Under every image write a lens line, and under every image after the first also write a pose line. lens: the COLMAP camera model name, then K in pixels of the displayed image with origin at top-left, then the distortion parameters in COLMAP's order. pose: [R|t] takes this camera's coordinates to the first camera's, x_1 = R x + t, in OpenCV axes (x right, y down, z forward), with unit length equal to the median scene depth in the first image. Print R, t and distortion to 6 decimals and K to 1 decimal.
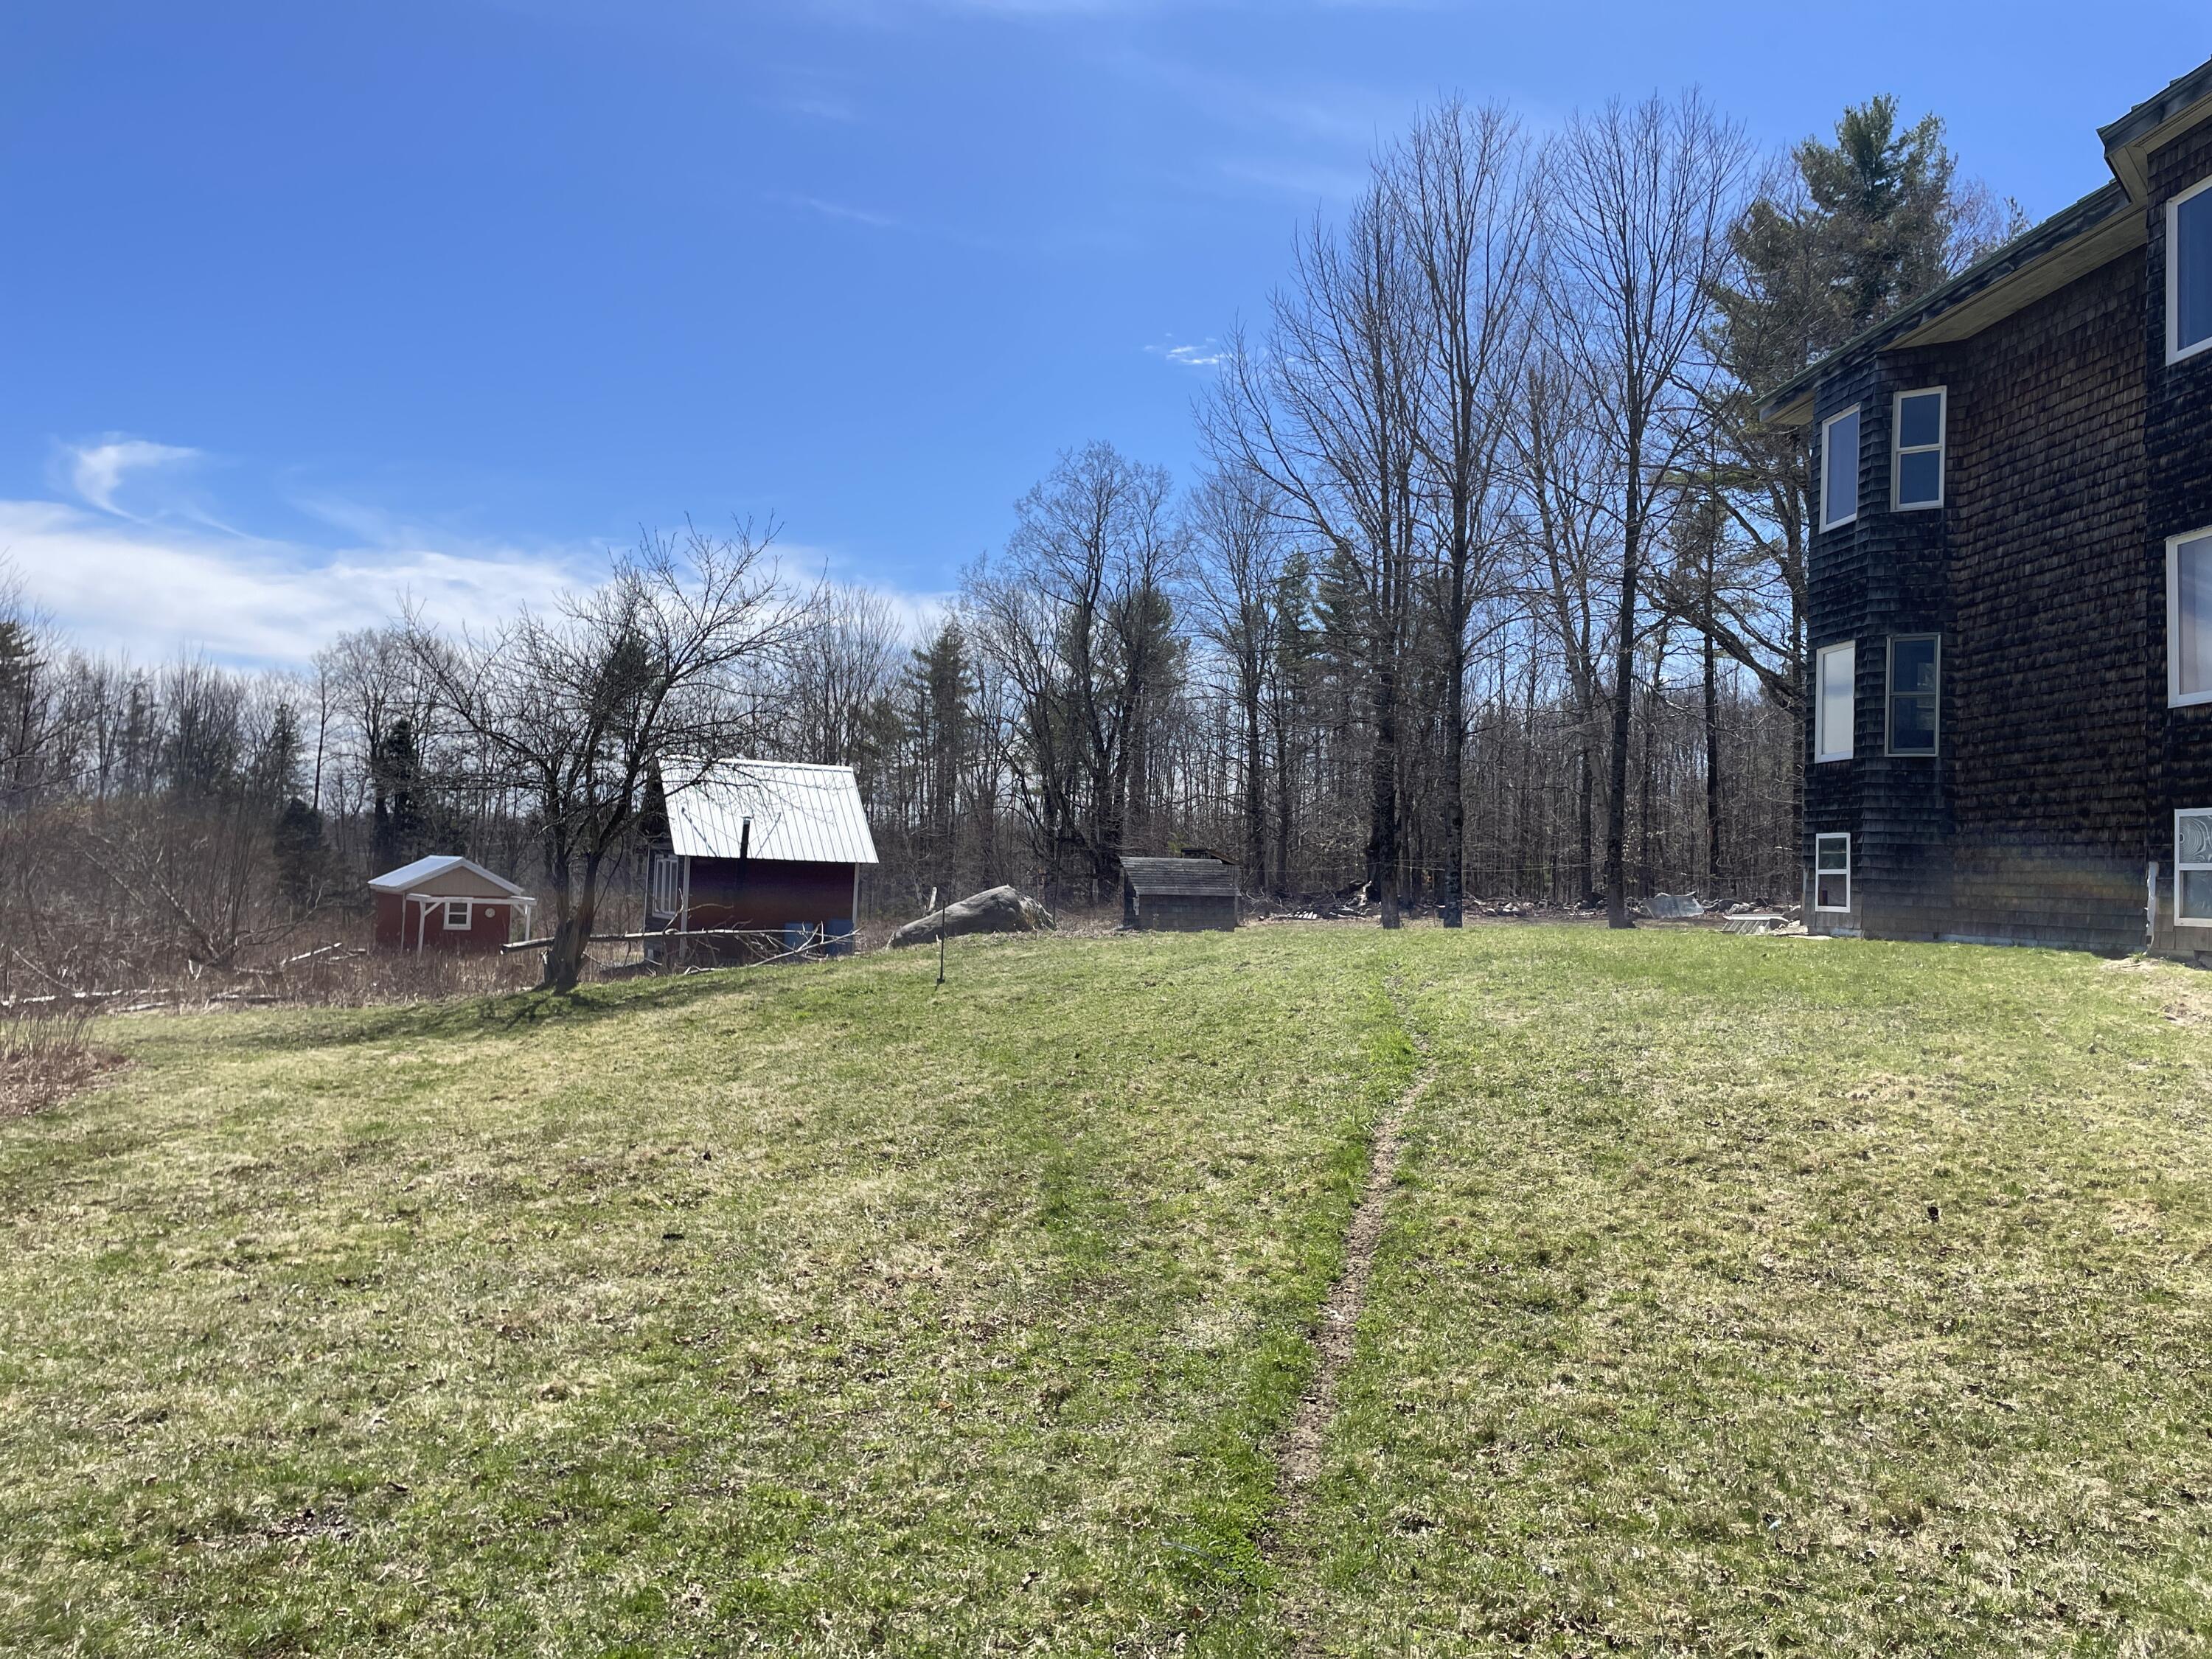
lens RADIAL K [[1668.8, 0, 1135.9], [0, 1668.8, 801.5], [0, 0, 1]] dist [0.086674, -0.103666]
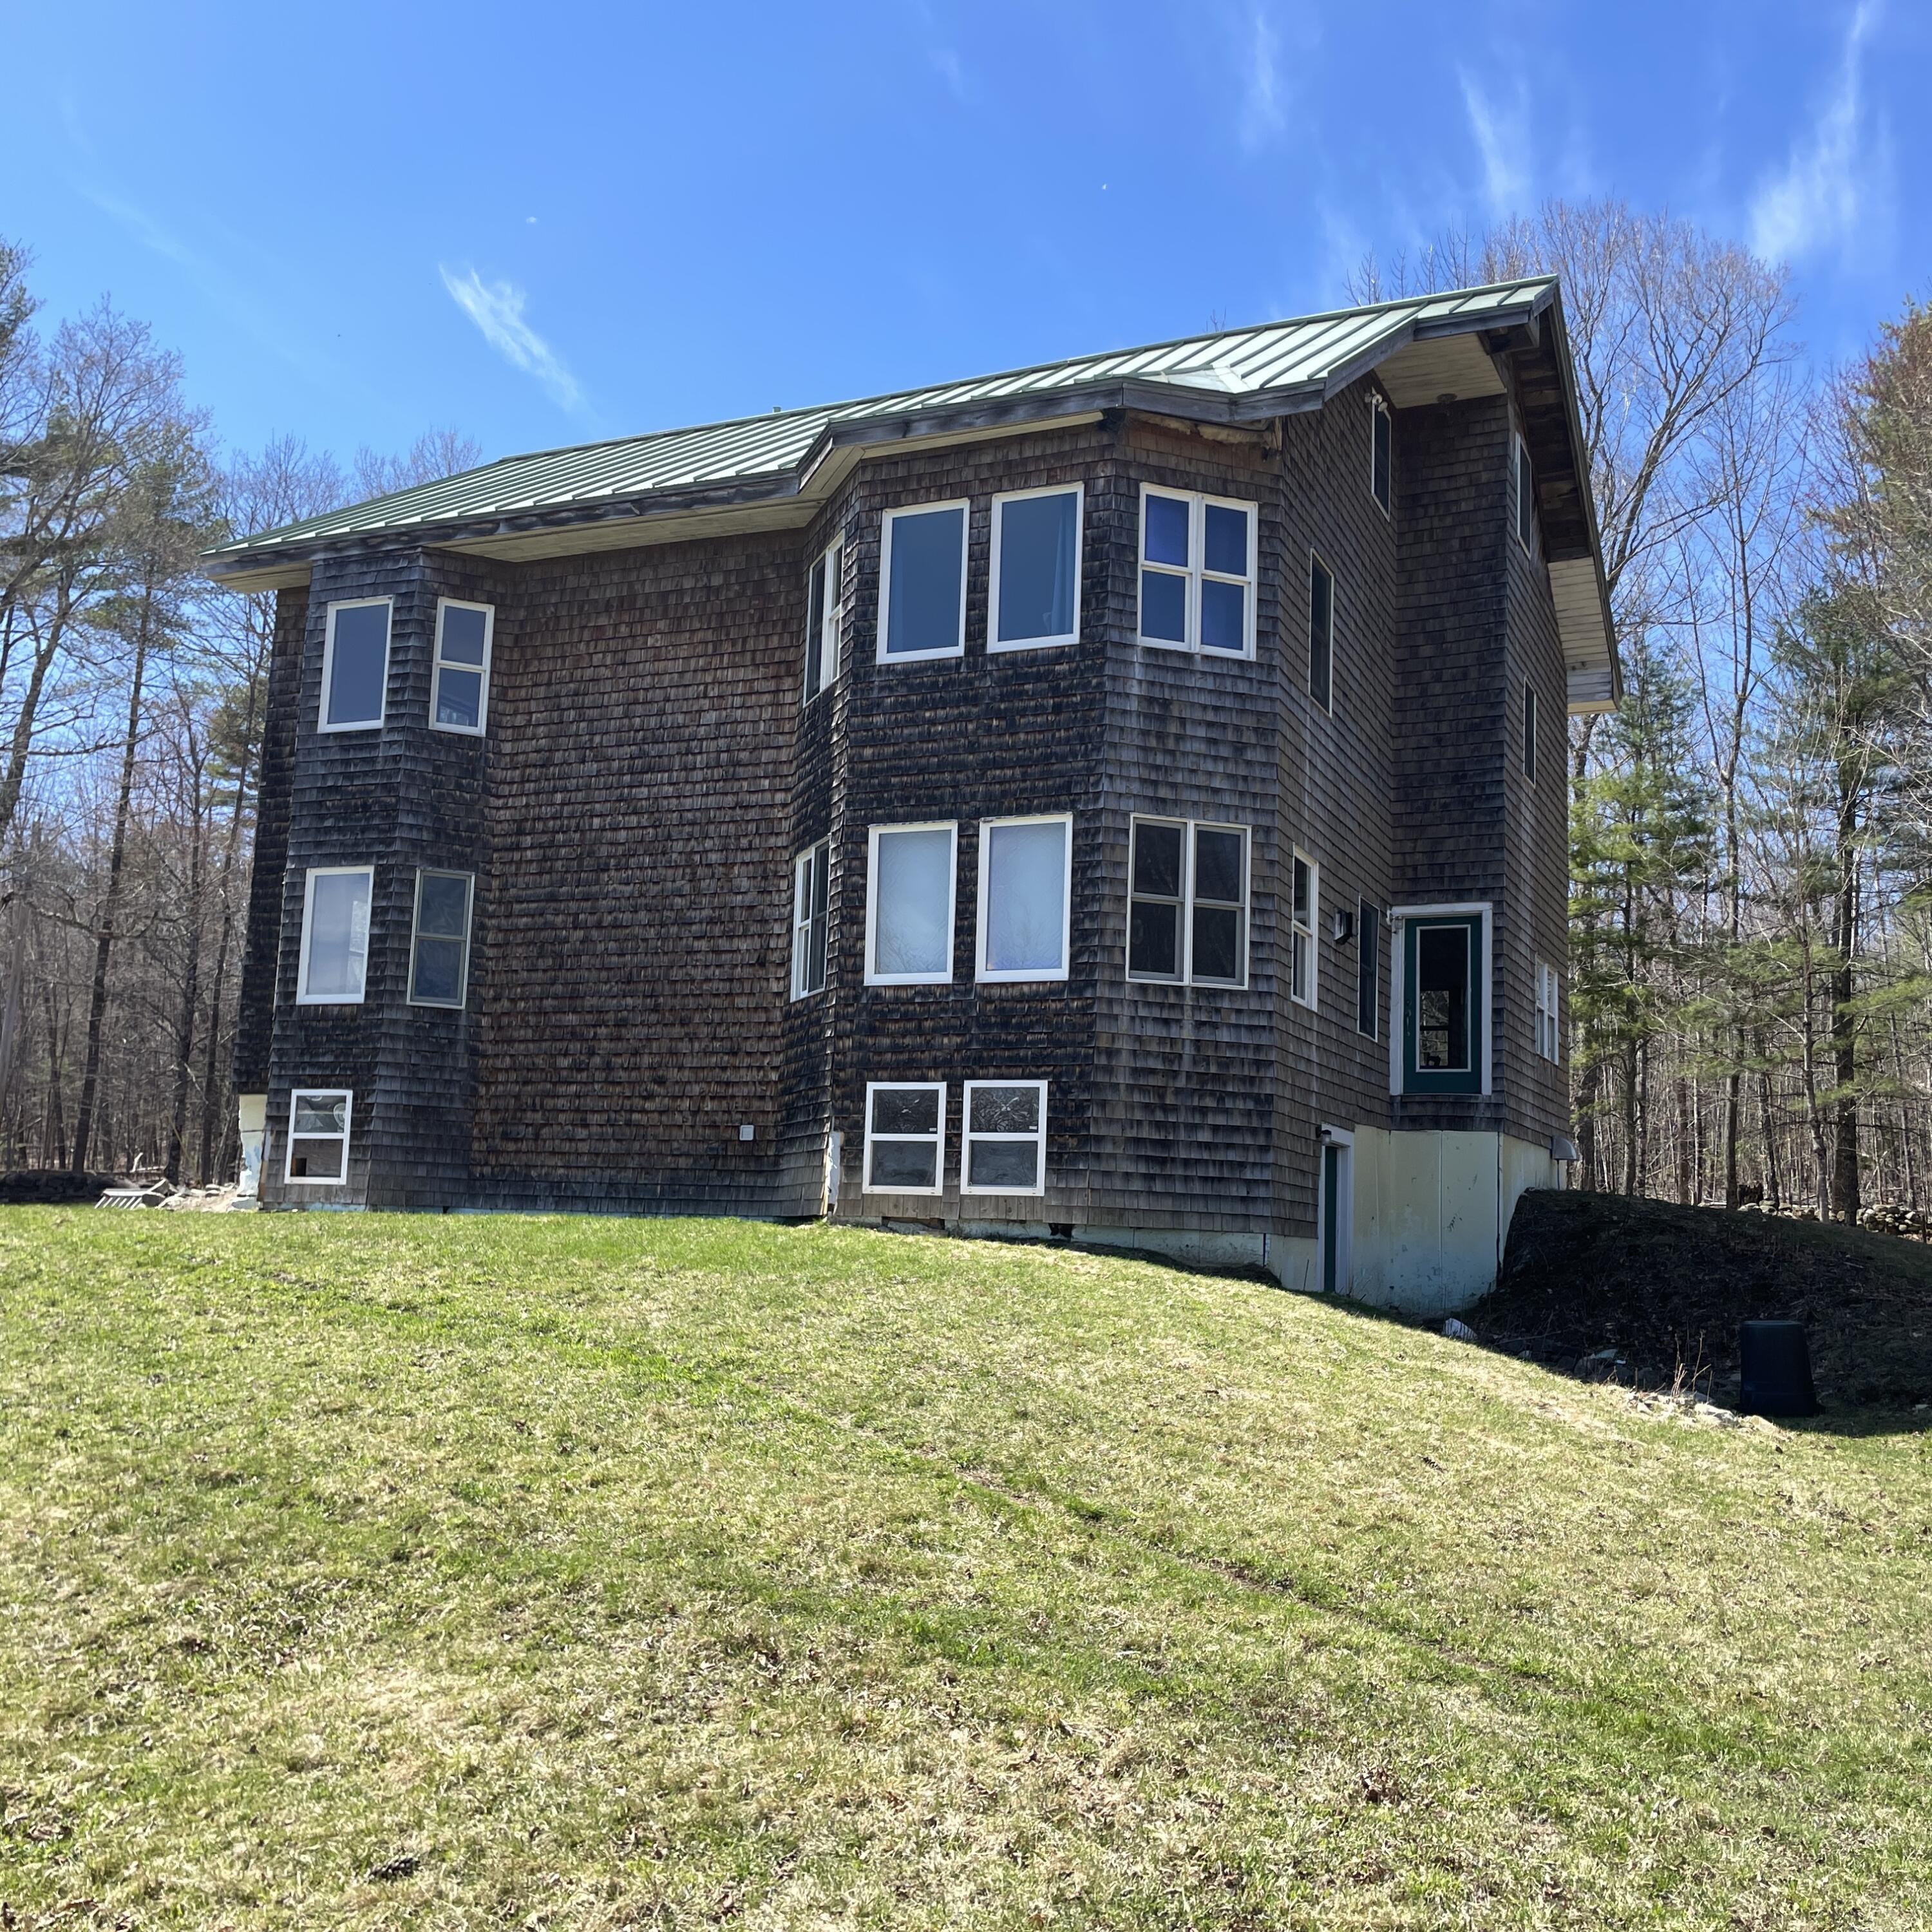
lens RADIAL K [[1946.1, 0, 983.6], [0, 1946.1, 969.1], [0, 0, 1]] dist [0.060896, 0.000000]
pose [[0.493937, 0.100618, 0.863656, -0.284144], [-0.058245, 0.994880, -0.082595, 0.021390], [-0.867545, -0.009507, 0.497268, 0.243129]]
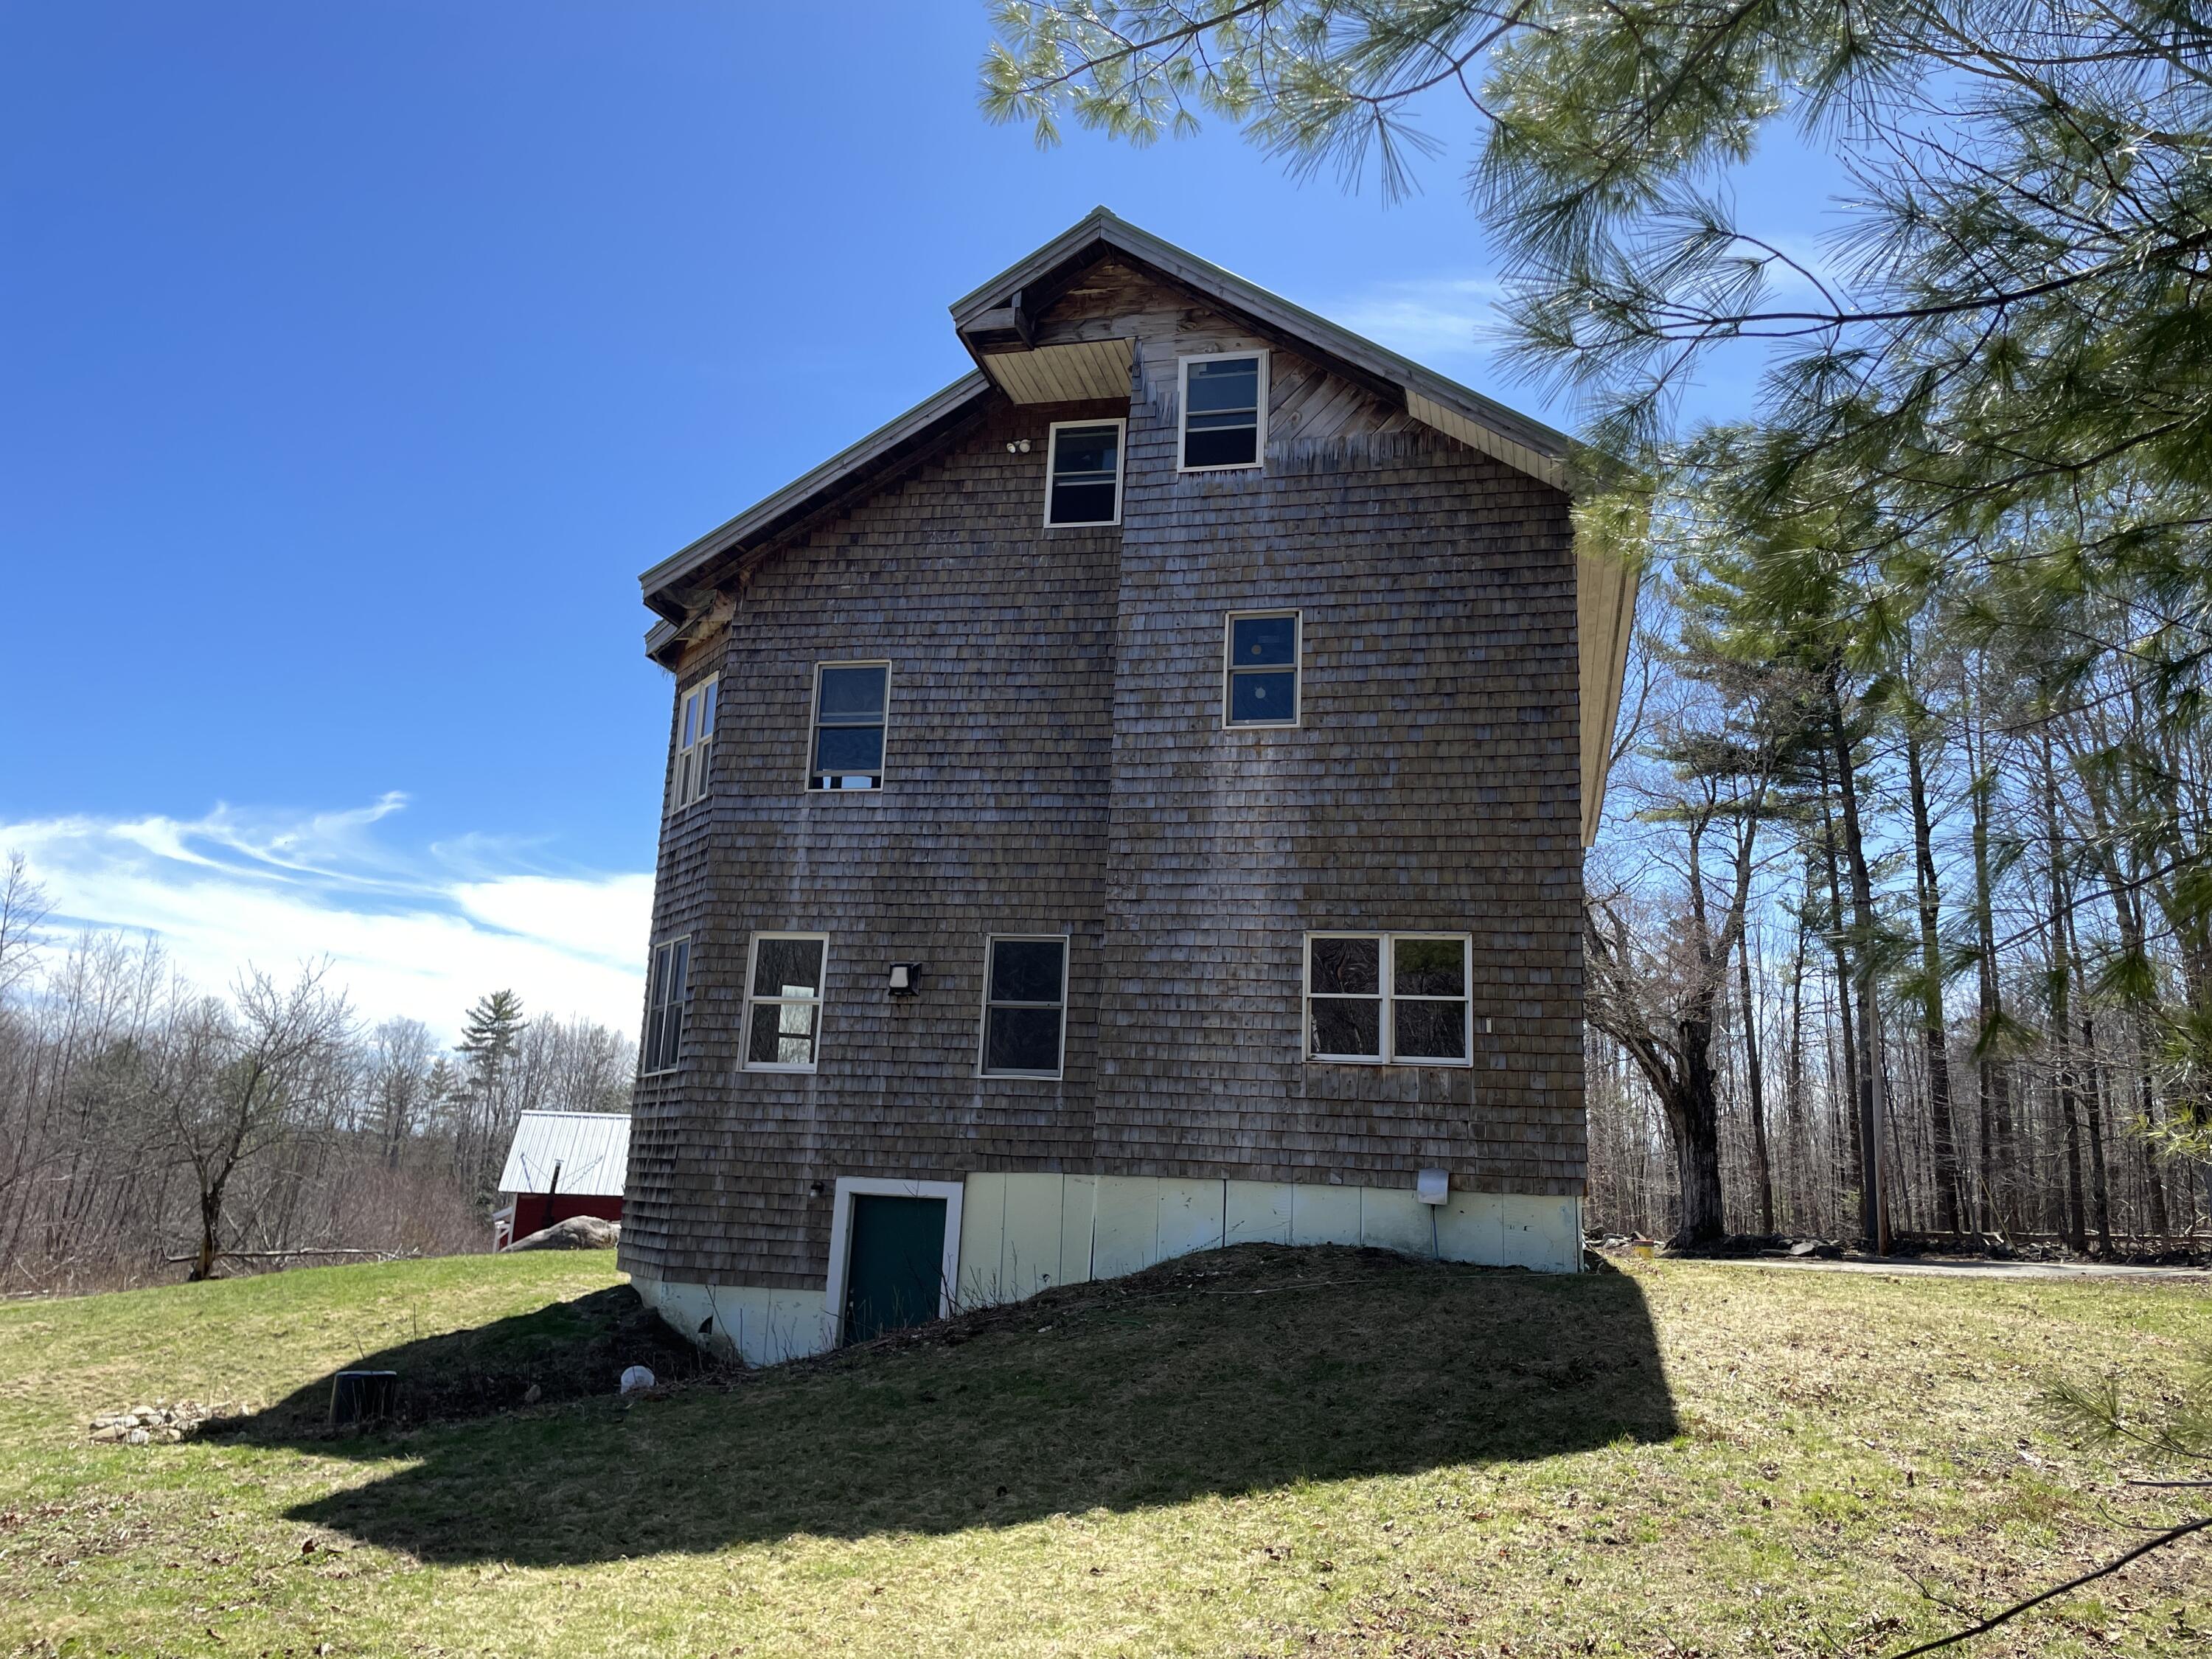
lens RADIAL K [[1668.8, 0, 1104.5], [0, 1668.8, 811.7], [0, 0, 1]] dist [0.086674, -0.103666]
pose [[0.950423, -0.066557, -0.303754, 0.987283], [0.008898, 0.982246, -0.187384, -0.012681], [0.310833, 0.175391, 0.934142, -0.209936]]
